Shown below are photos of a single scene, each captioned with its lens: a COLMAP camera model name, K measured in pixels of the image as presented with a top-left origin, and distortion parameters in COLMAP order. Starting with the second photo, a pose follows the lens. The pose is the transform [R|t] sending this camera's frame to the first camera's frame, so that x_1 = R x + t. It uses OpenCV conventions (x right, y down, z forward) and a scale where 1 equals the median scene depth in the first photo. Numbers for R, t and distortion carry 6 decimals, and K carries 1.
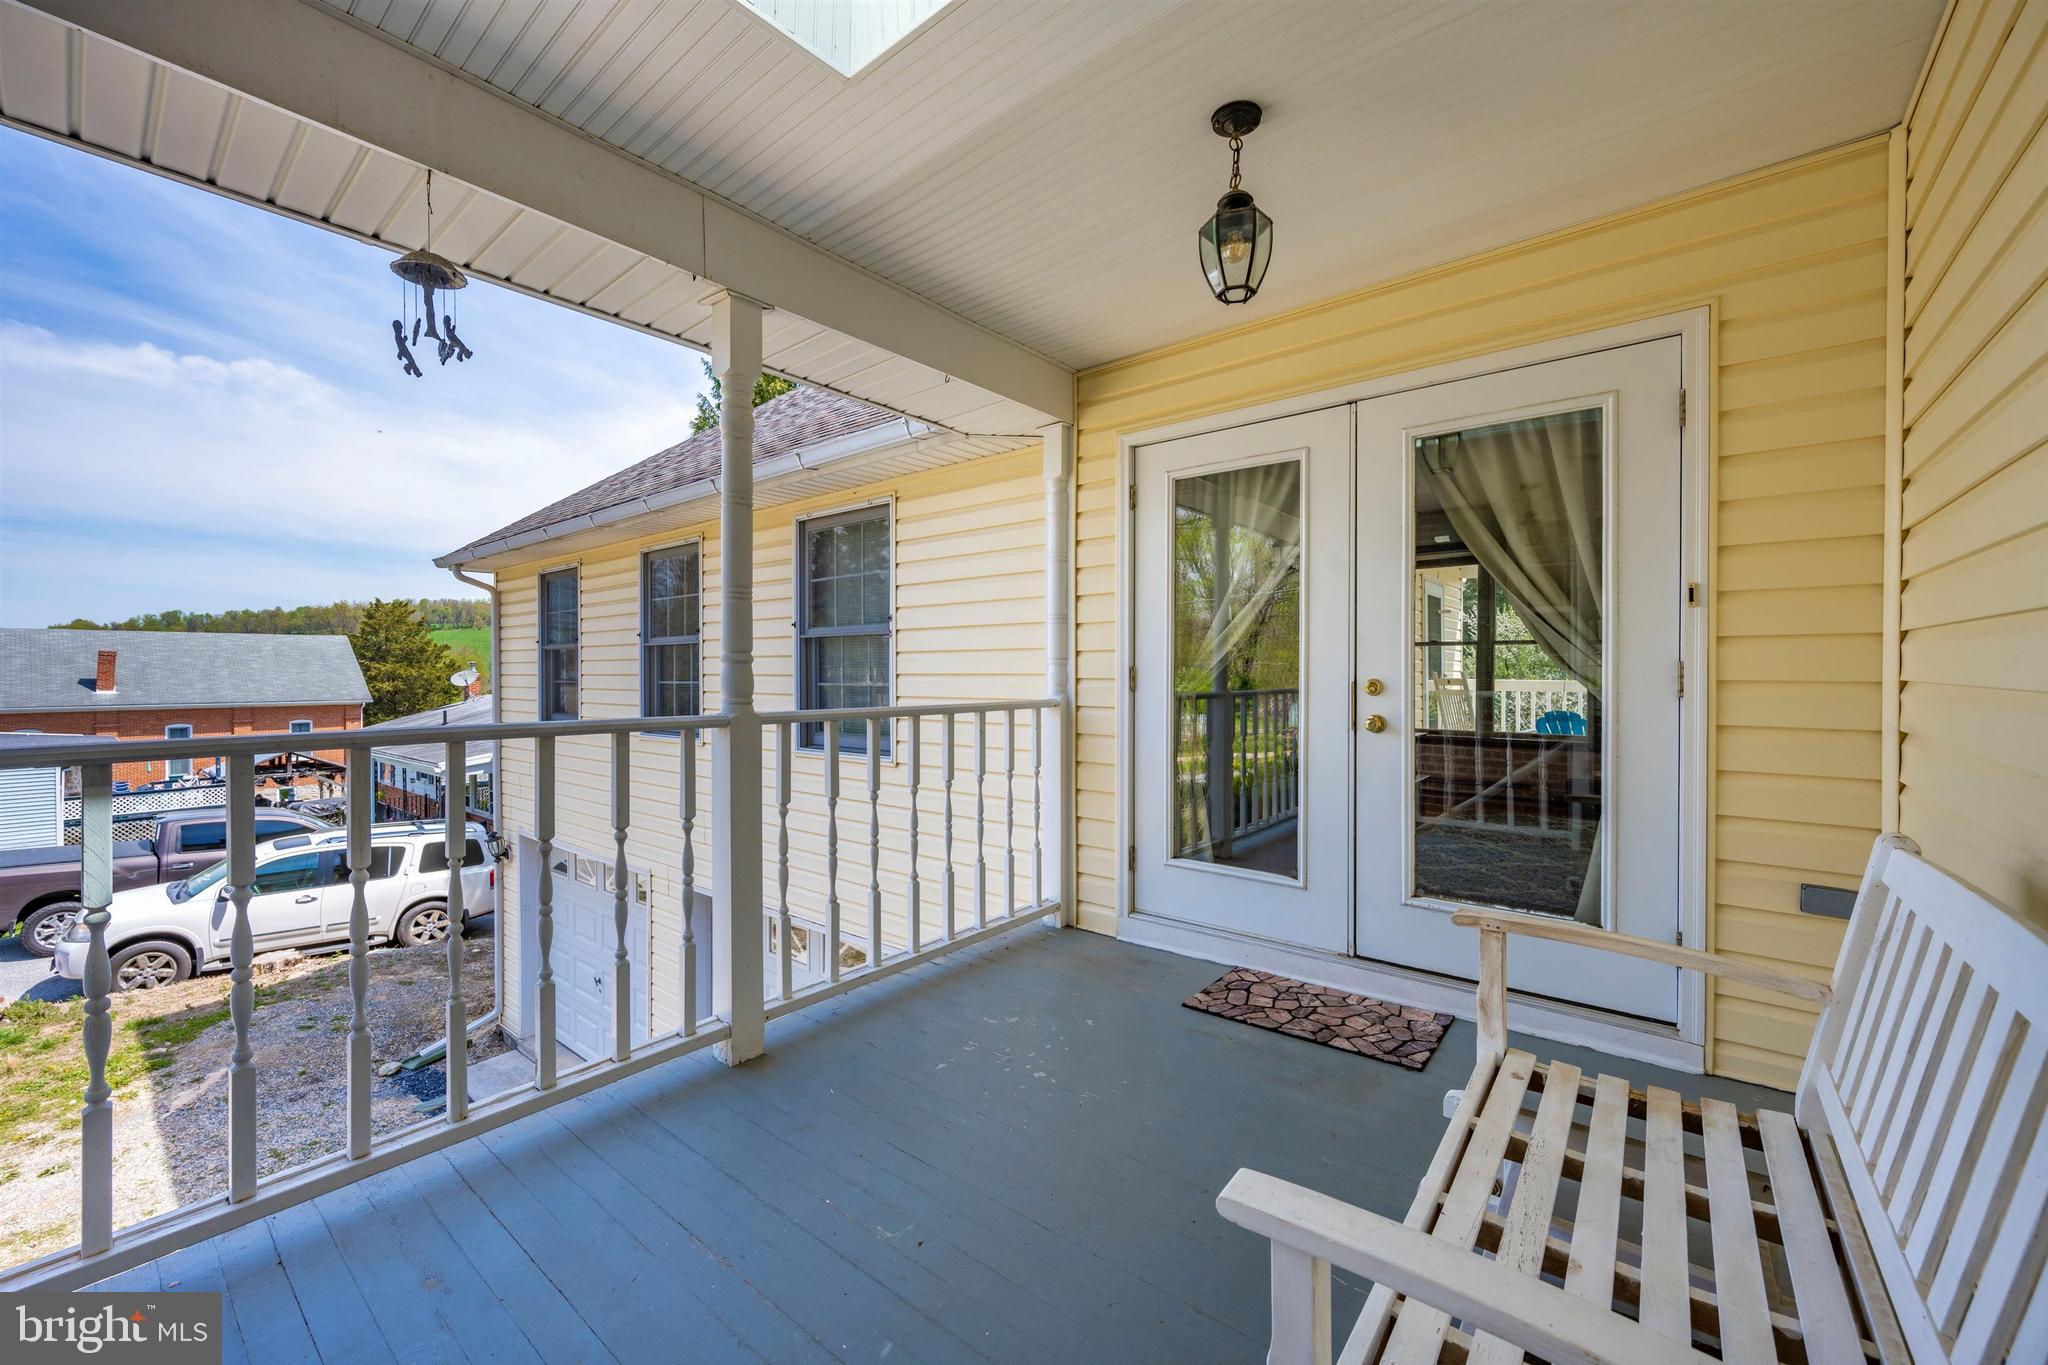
lens RADIAL K [[800.0, 0, 1026.8], [0, 800.0, 677.4], [0, 0, 1]] dist [-0.013478, -0.000142]
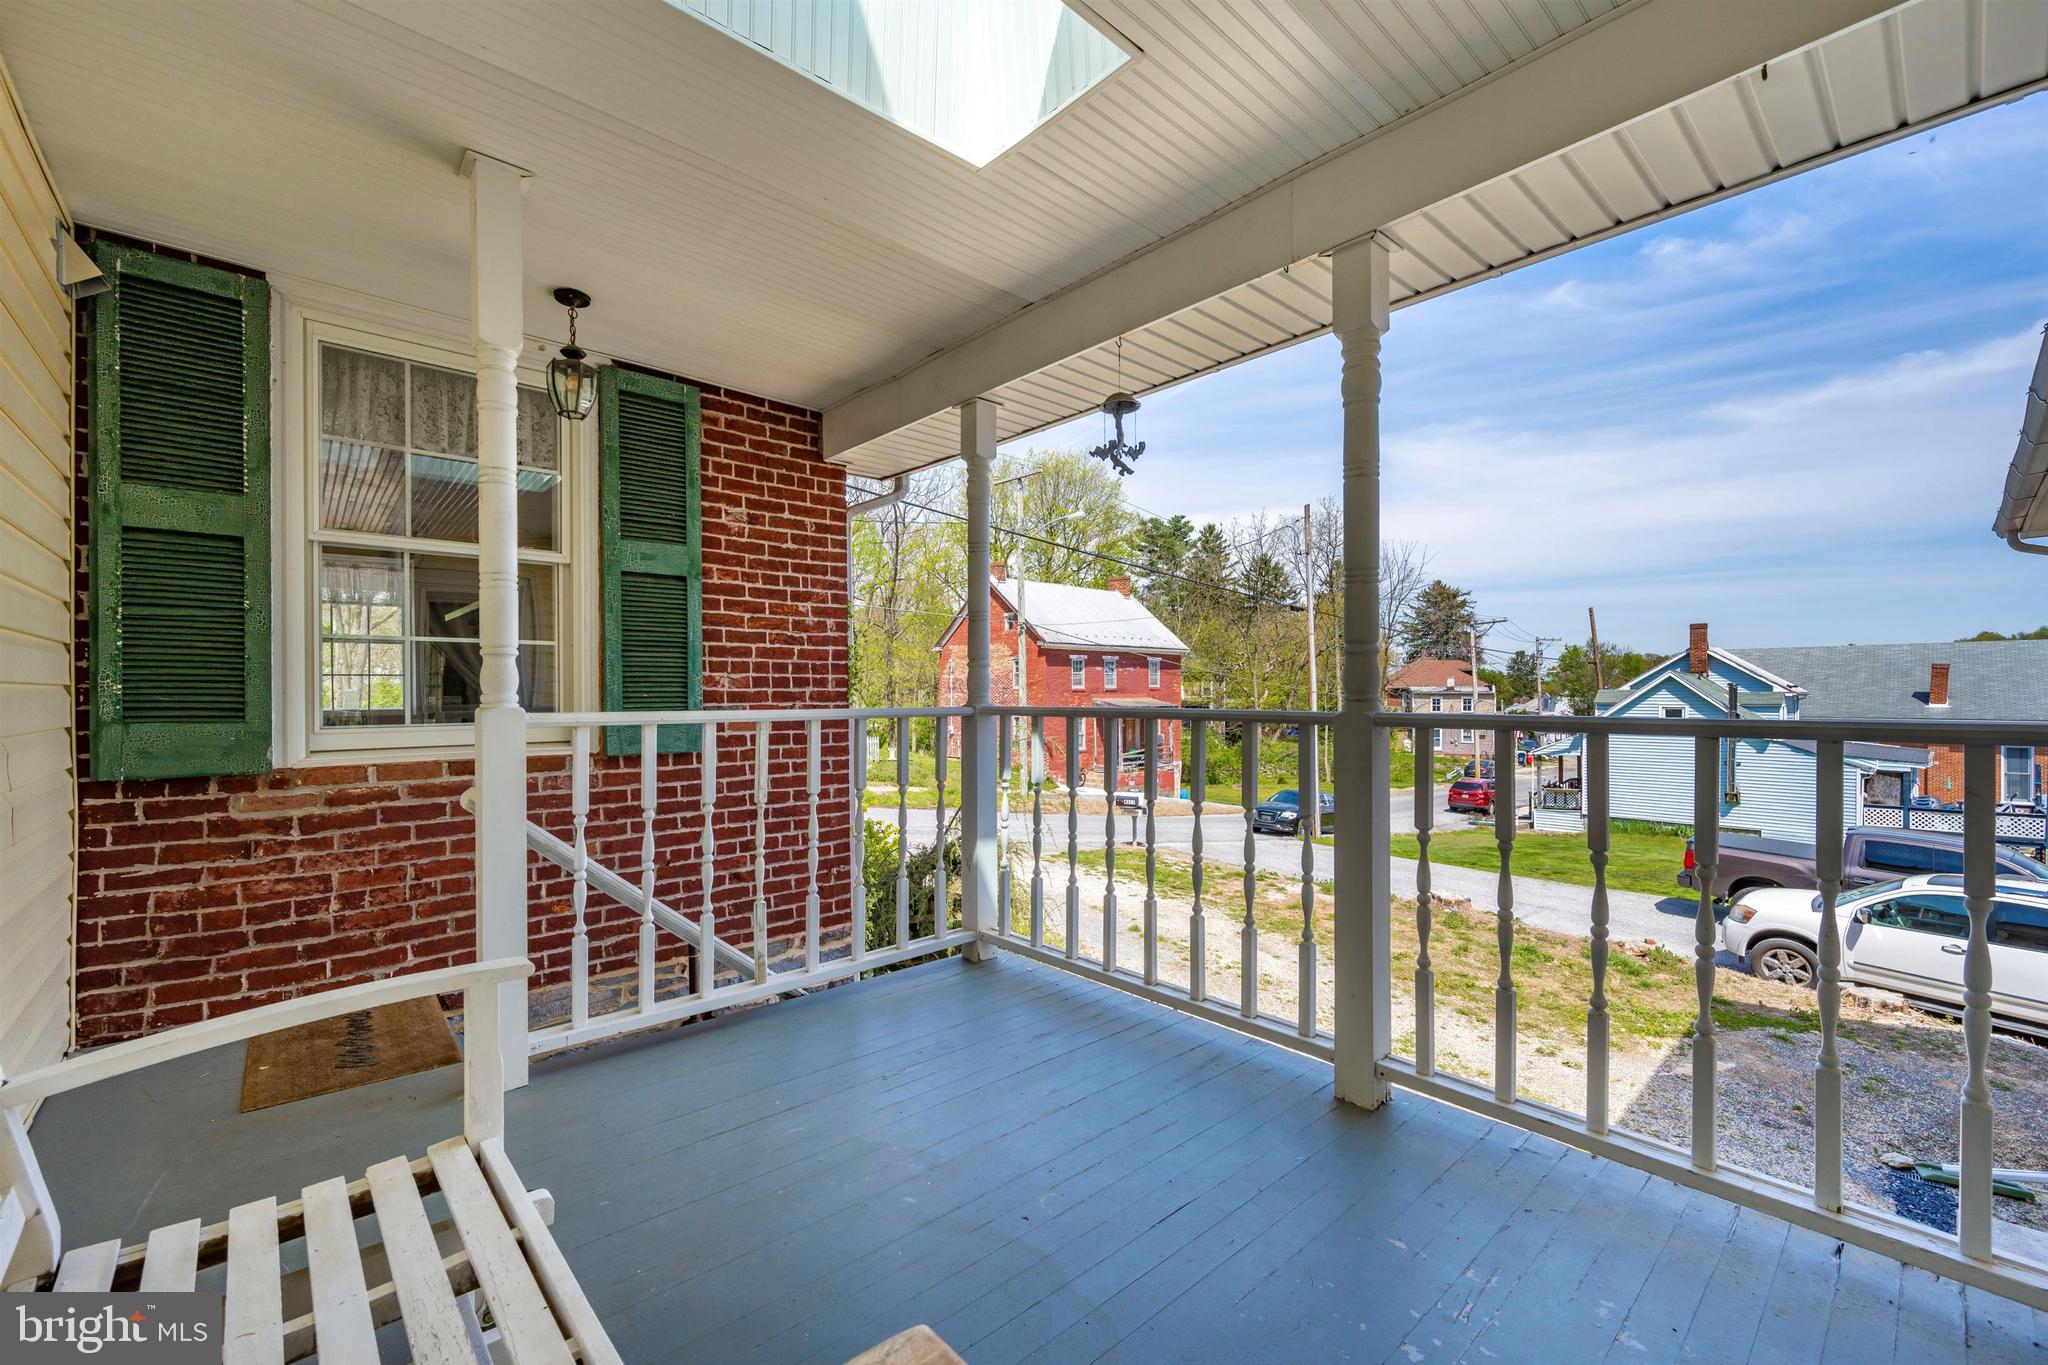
lens RADIAL K [[846.8, 0, 1040.9], [0, 846.8, 694.2], [0, 0, 1]] dist [-0.007173, 0.002330]
pose [[-0.138690, 0.011880, -0.990265, 0.755644], [-0.008949, 0.999872, 0.013249, 0.015762], [0.990295, 0.010700, -0.138566, 0.938640]]
